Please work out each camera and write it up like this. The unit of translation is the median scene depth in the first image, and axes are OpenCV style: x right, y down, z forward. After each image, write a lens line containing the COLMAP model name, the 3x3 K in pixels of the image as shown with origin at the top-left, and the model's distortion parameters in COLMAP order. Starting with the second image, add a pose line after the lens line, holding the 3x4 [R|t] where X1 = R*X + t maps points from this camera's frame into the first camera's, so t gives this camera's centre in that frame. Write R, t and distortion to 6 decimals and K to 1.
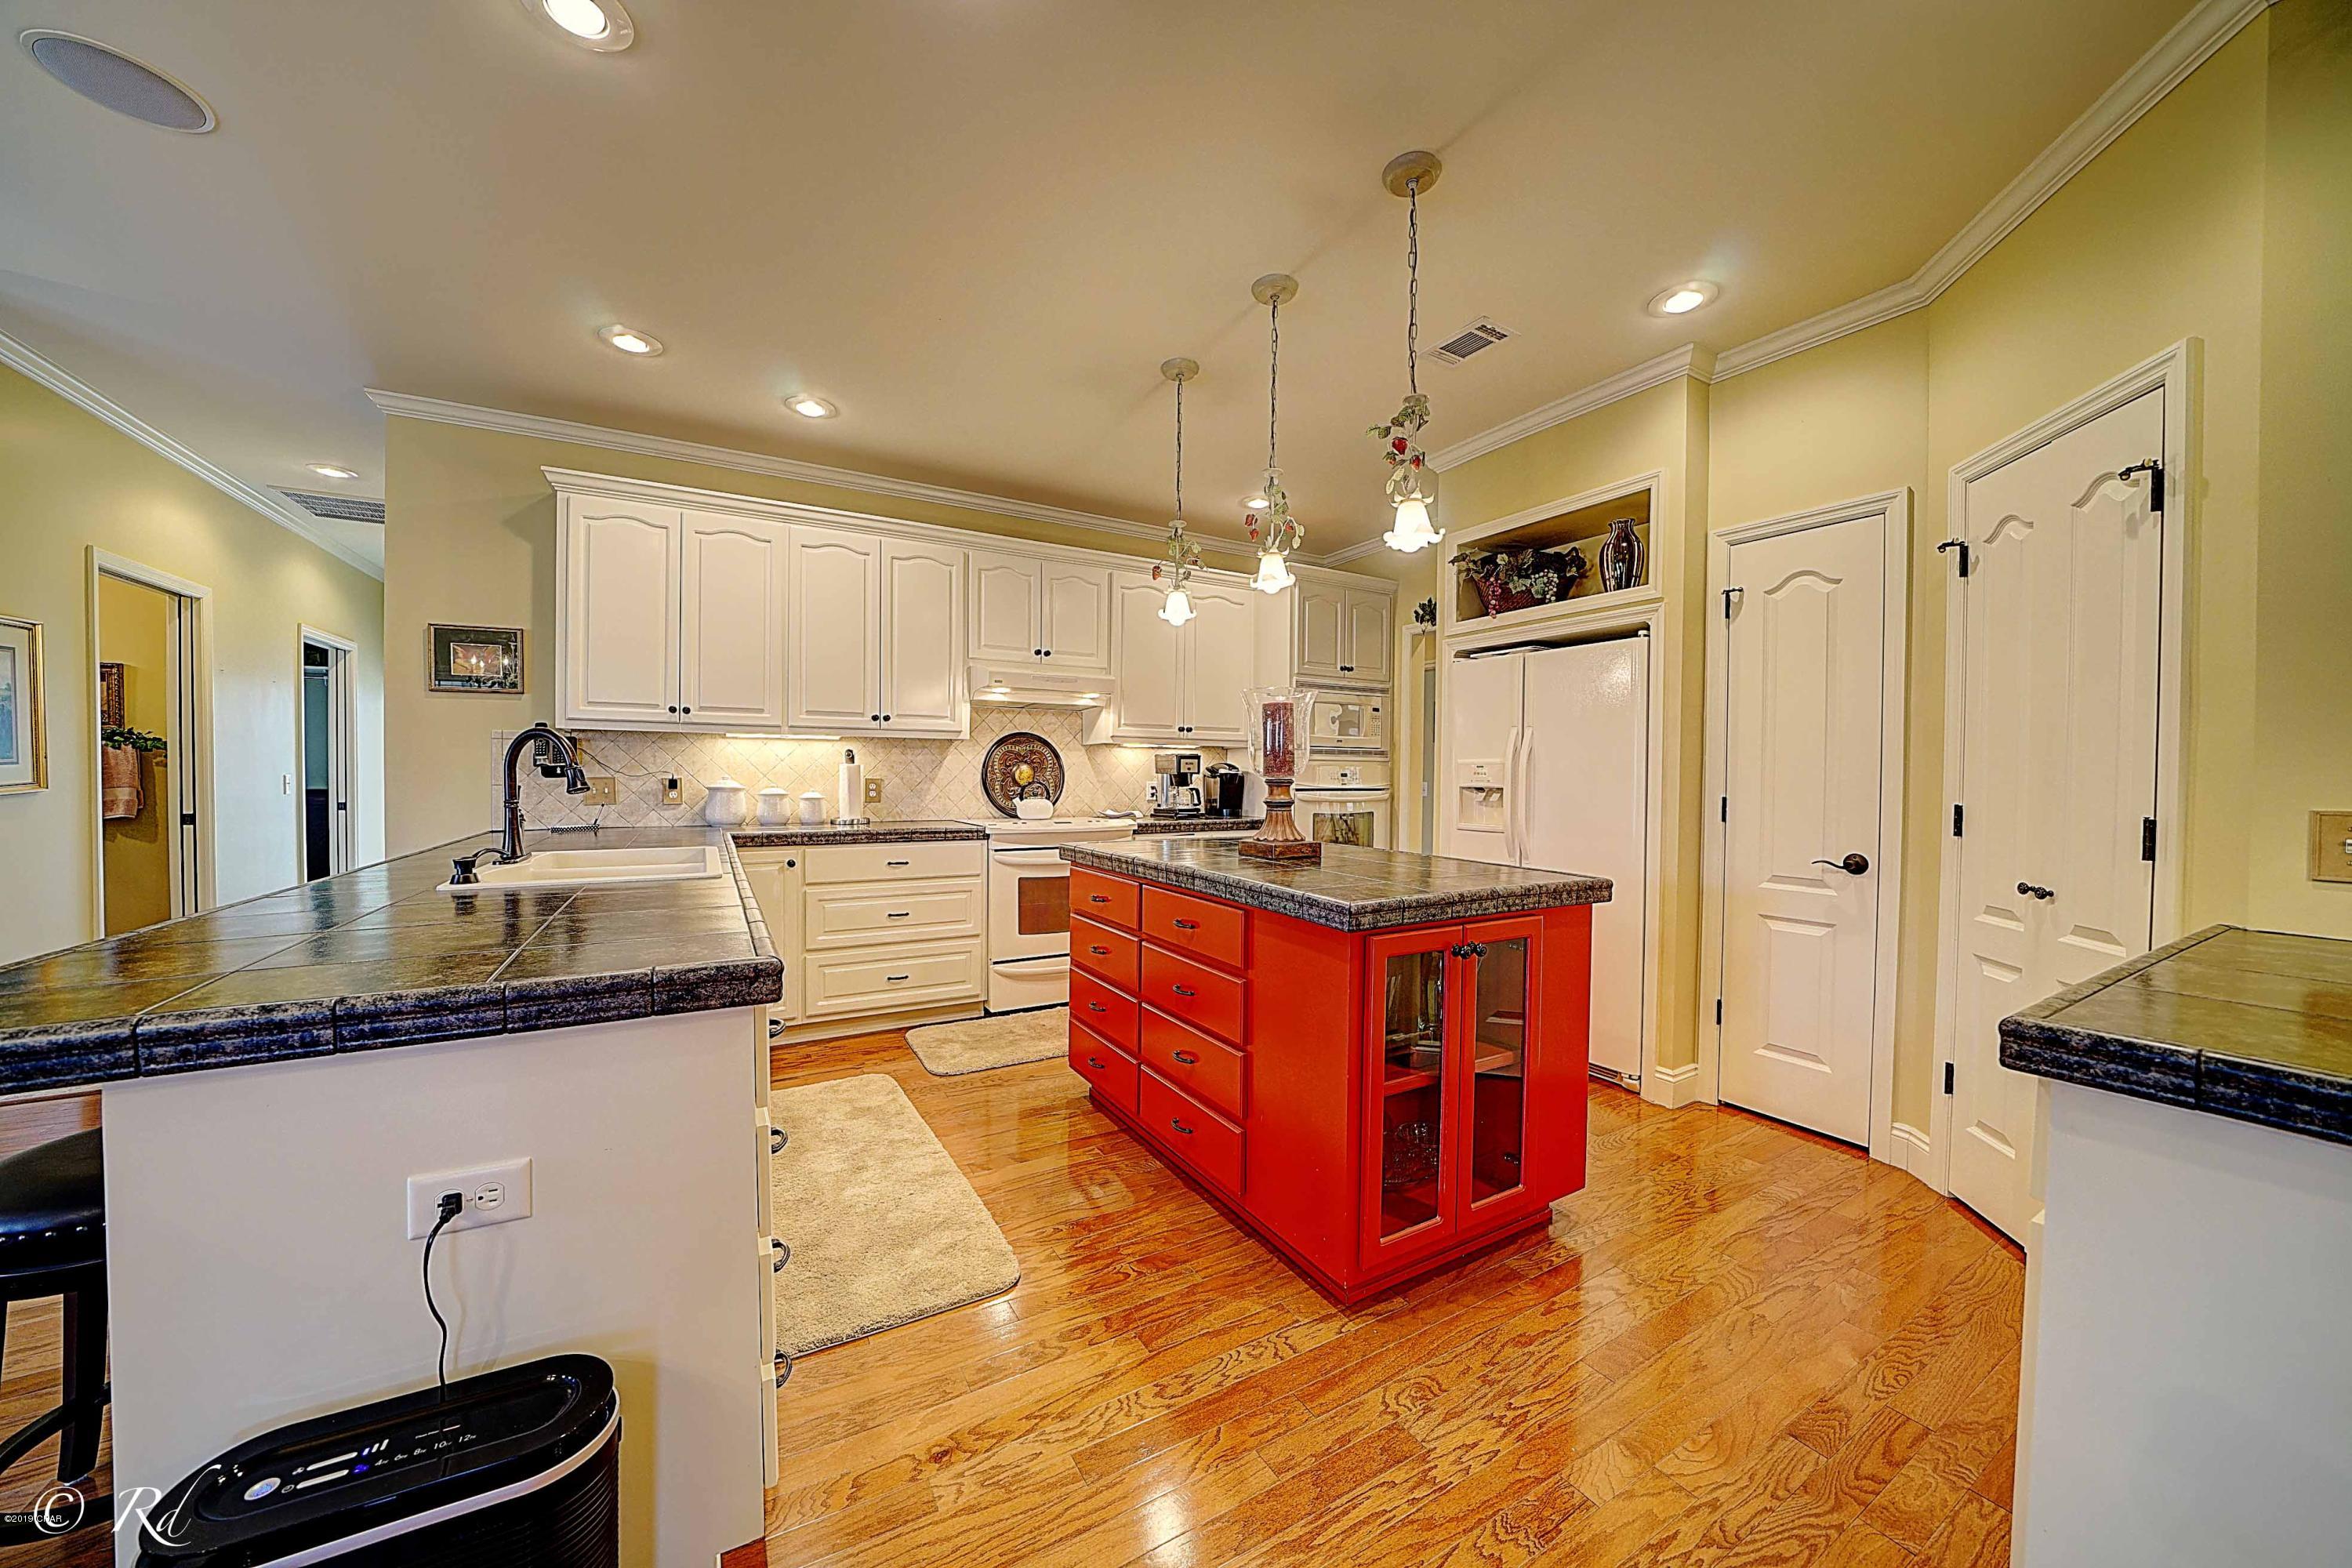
lens RADIAL K [[813.3, 0, 1173.3], [0, 813.3, 785.4], [0, 0, 1]] dist [-0.028426, 0.003576]
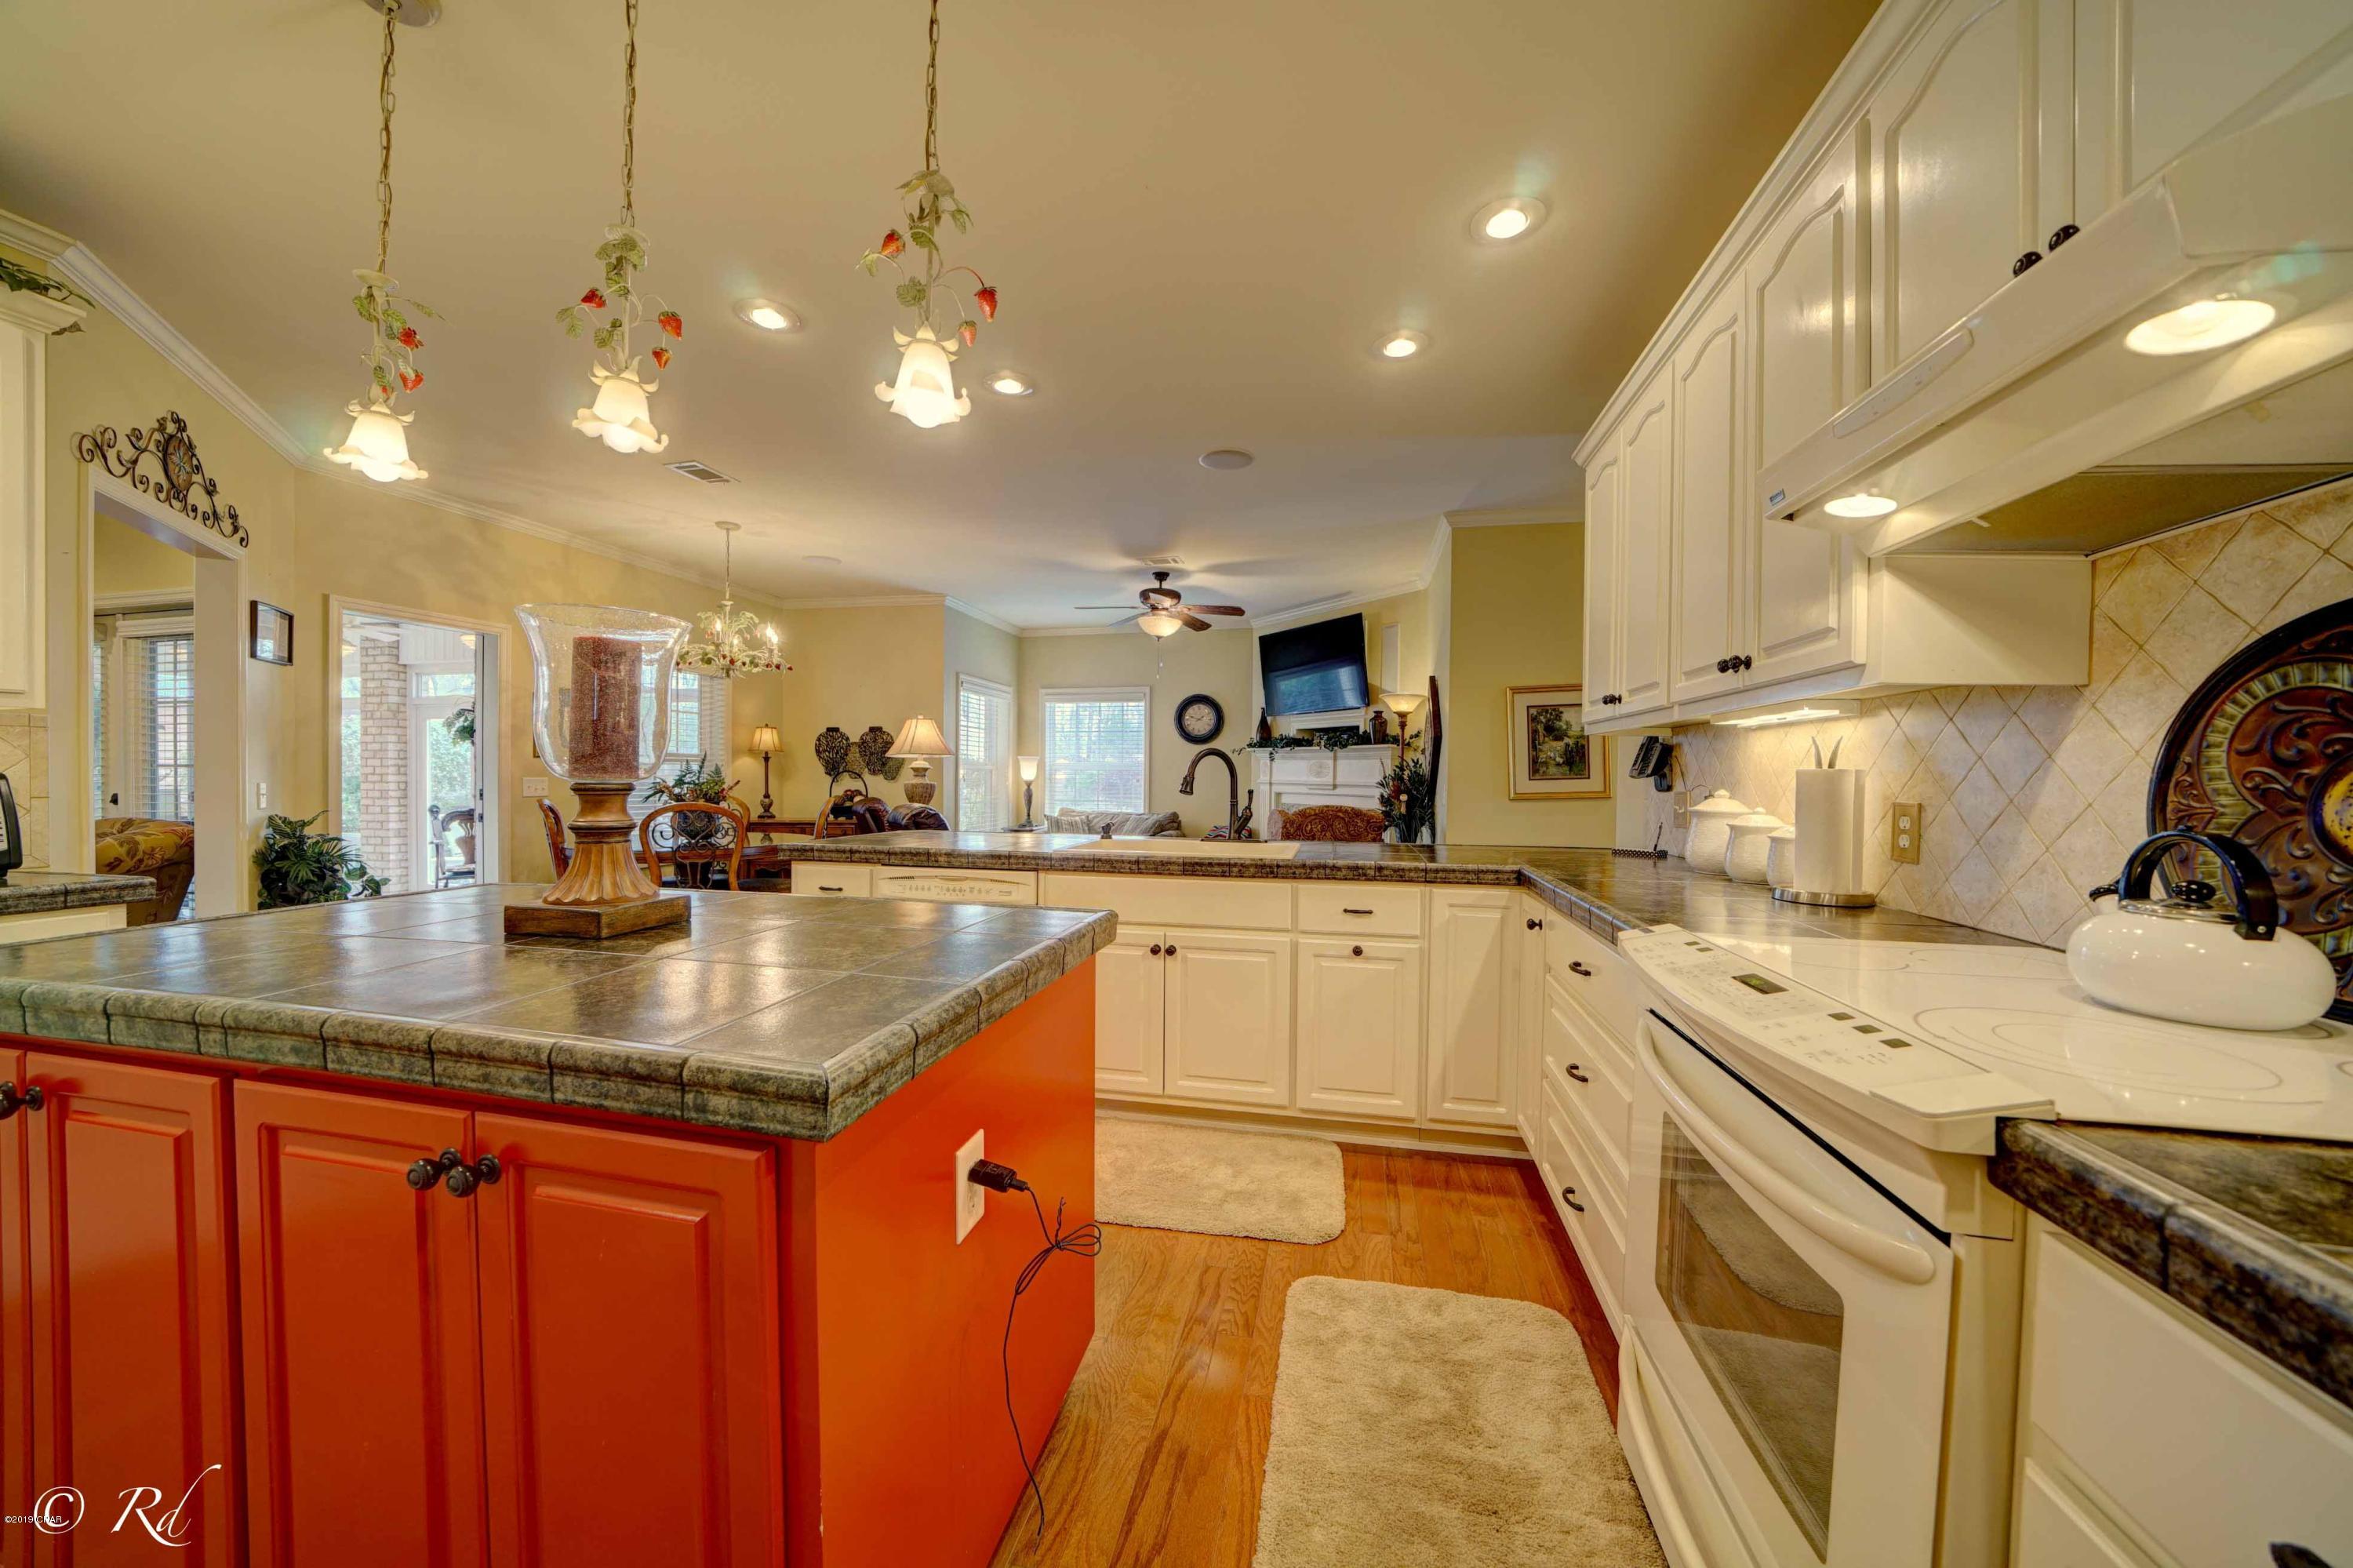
lens RADIAL K [[813.7, 0, 1173.8], [0, 813.7, 785.4], [0, 0, 1]] dist [-0.028426, 0.003576]
pose [[-0.667278, -0.004845, -0.744793, 0.155343], [-0.024695, 0.999573, 0.015623, -0.013659], [0.744399, 0.028818, -0.667113, 0.926802]]
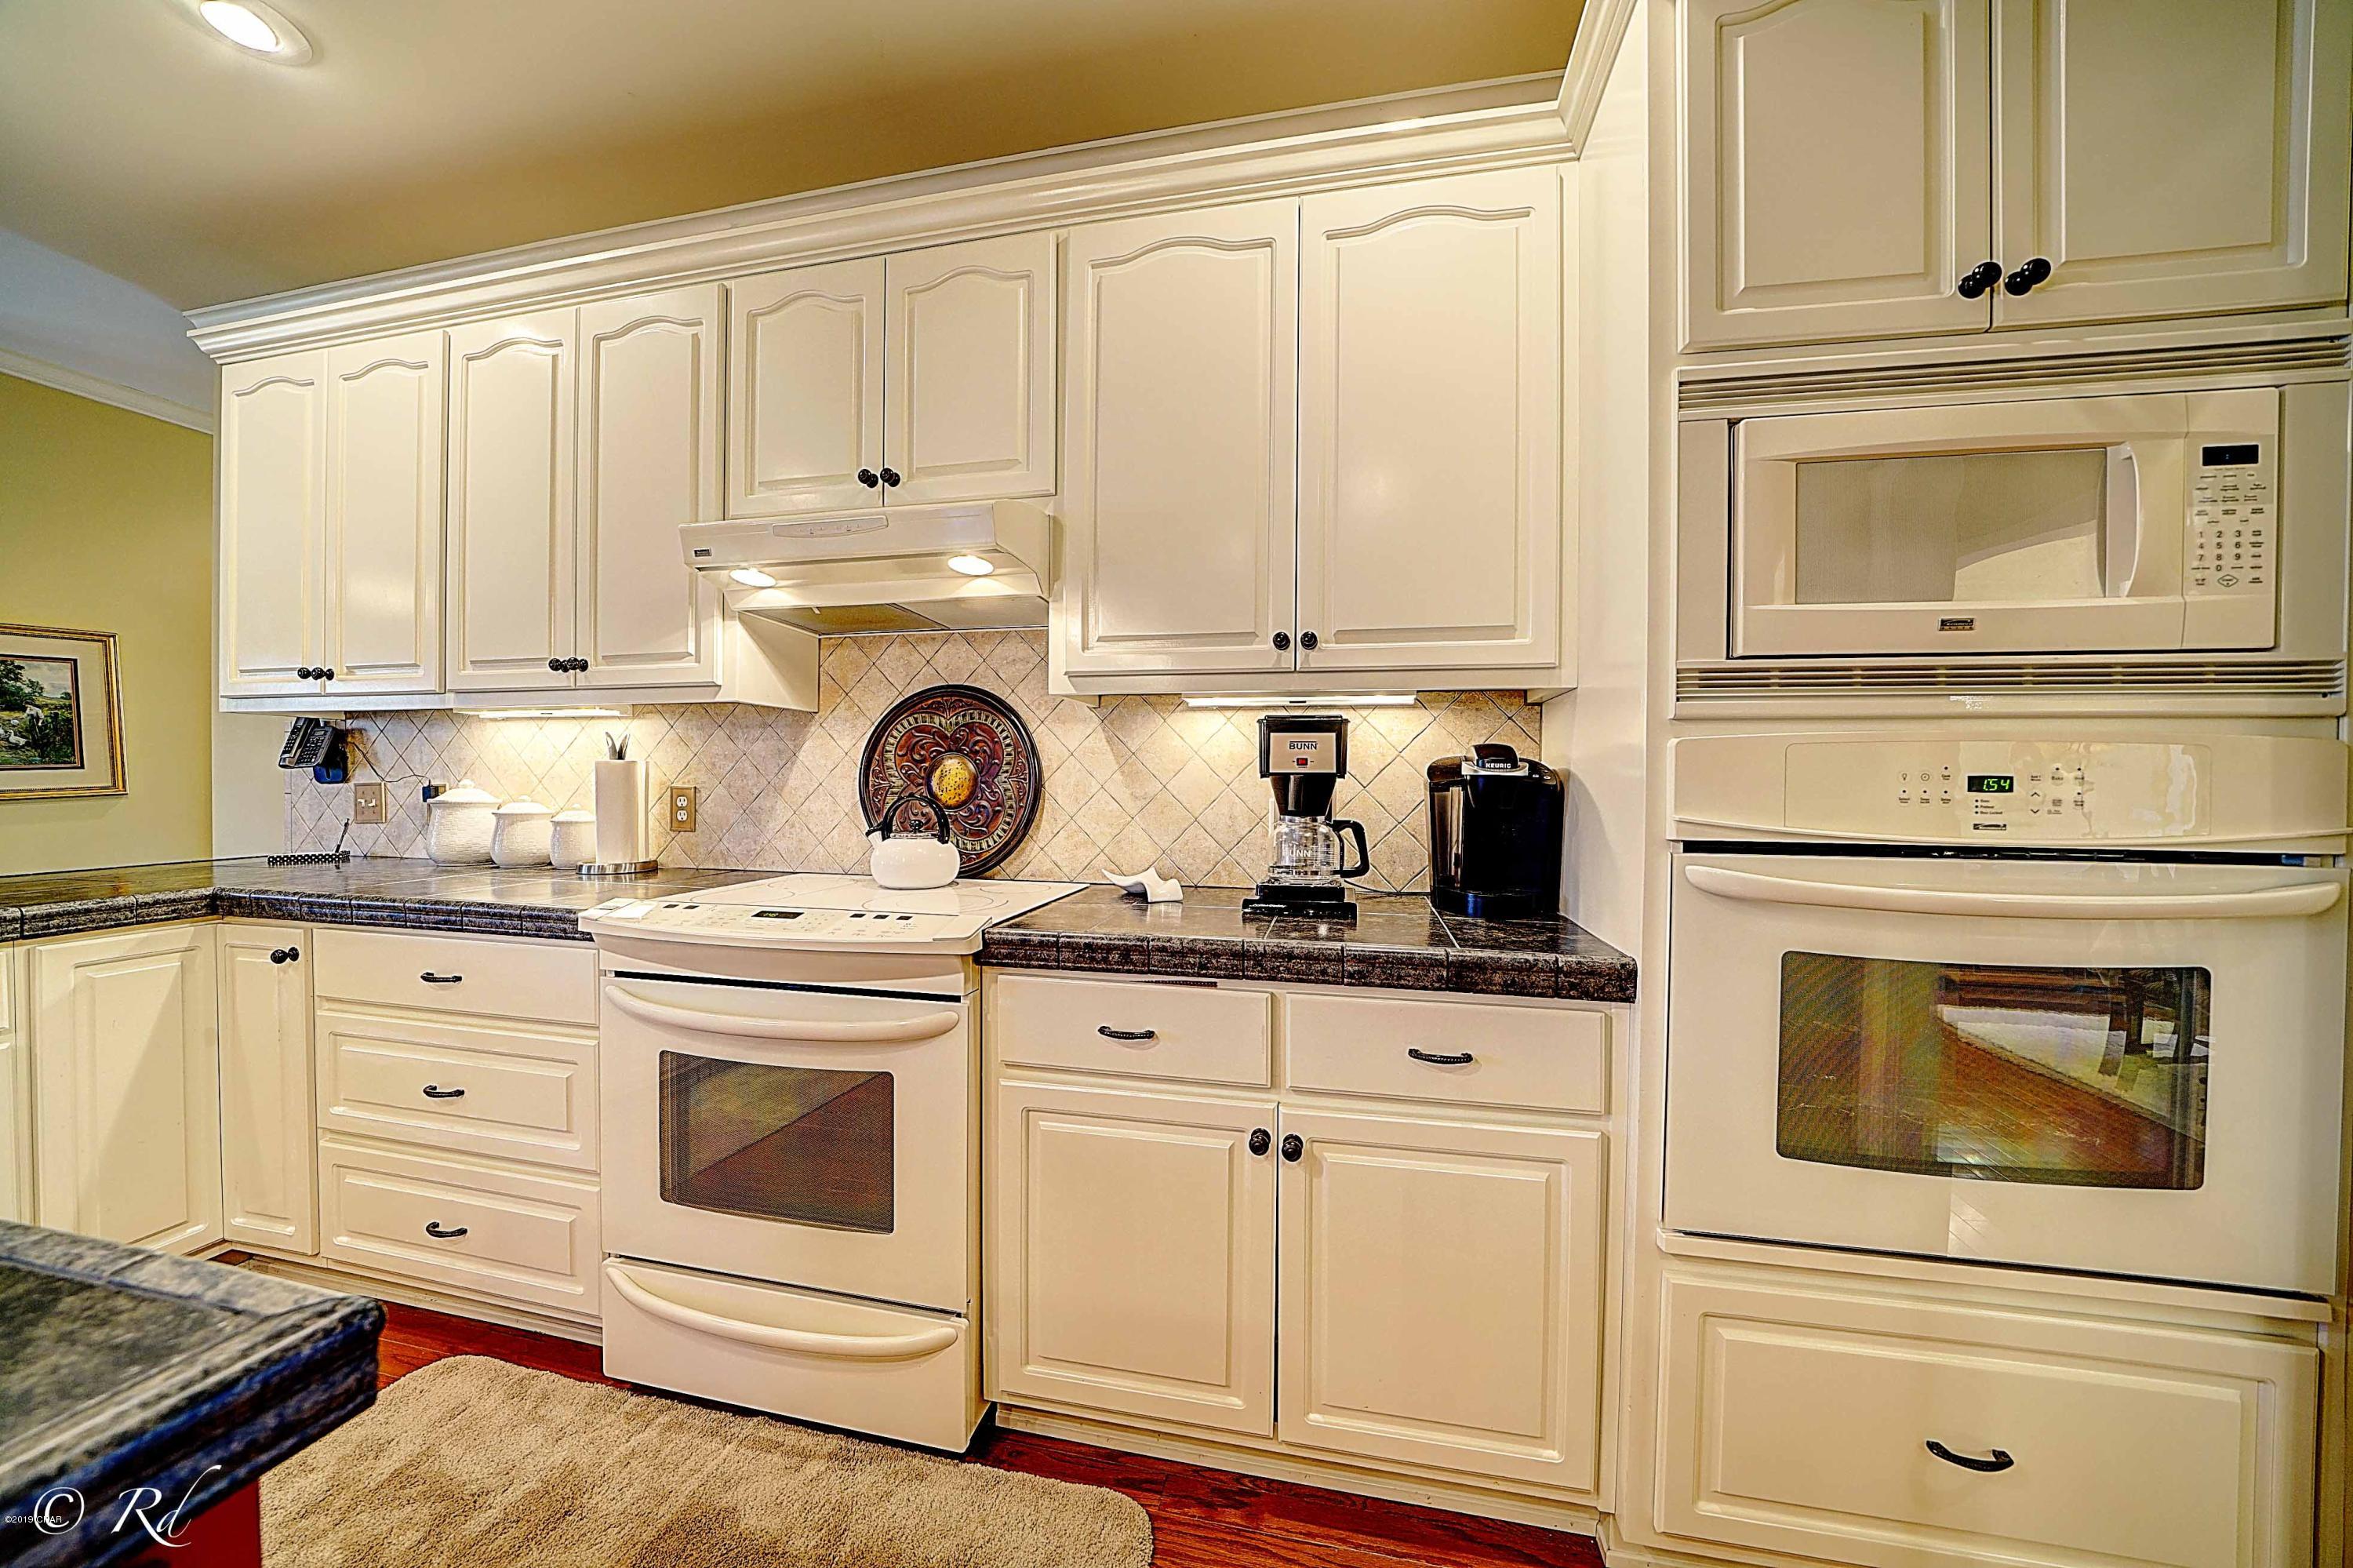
lens RADIAL K [[813.7, 0, 1173.8], [0, 813.7, 785.4], [0, 0, 1]] dist [-0.028426, 0.003576]
pose [[0.738448, 0.006189, -0.674282, 0.210504], [-0.007011, 0.999974, 0.001501, -0.011829], [0.674274, 0.003618, 0.738472, 0.771474]]
